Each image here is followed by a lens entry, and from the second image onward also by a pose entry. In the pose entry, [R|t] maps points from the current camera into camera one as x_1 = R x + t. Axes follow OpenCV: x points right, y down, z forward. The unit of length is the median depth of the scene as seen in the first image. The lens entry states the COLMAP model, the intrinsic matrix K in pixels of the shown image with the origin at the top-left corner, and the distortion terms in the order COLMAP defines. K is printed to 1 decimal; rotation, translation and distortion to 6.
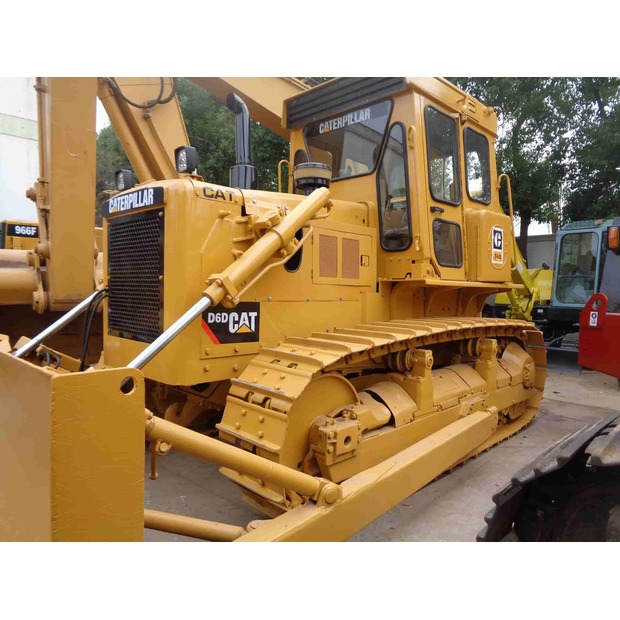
lens RADIAL K [[458.1, 0, 316.9], [0, 458.1, 310.2], [0, 0, 1]] dist [0.002521, 0.005431]
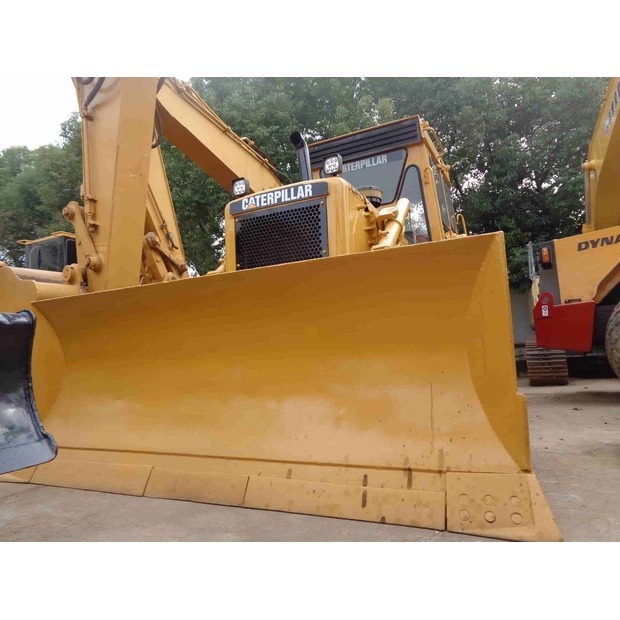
lens RADIAL K [[458.1, 0, 316.9], [0, 458.1, 310.2], [0, 0, 1]] dist [0.002521, 0.005431]
pose [[0.948977, -0.025525, 0.314309, -0.509440], [0.077173, 0.985209, -0.152995, 0.184525], [-0.305755, 0.169445, 0.936911, -0.087862]]
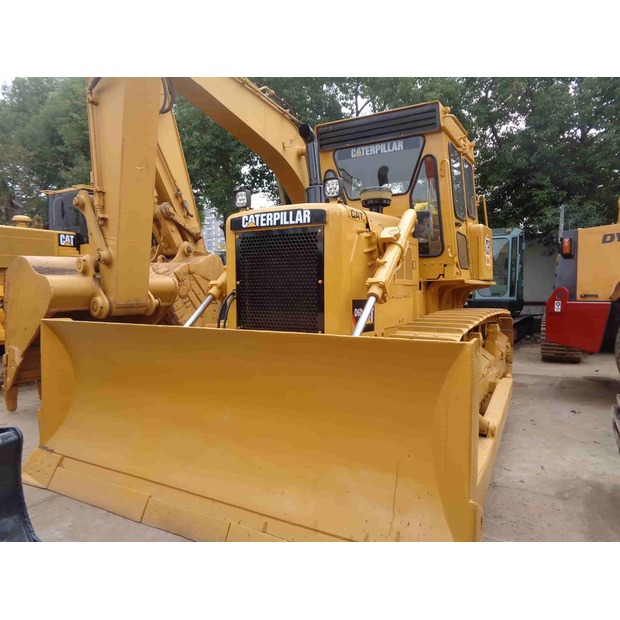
lens RADIAL K [[458.1, 0, 316.9], [0, 458.1, 310.2], [0, 0, 1]] dist [0.002521, 0.005431]
pose [[0.967198, -0.034582, 0.251657, -0.449030], [0.034550, 0.999393, 0.004551, 0.000076], [-0.251662, 0.004293, 0.967806, -0.137136]]
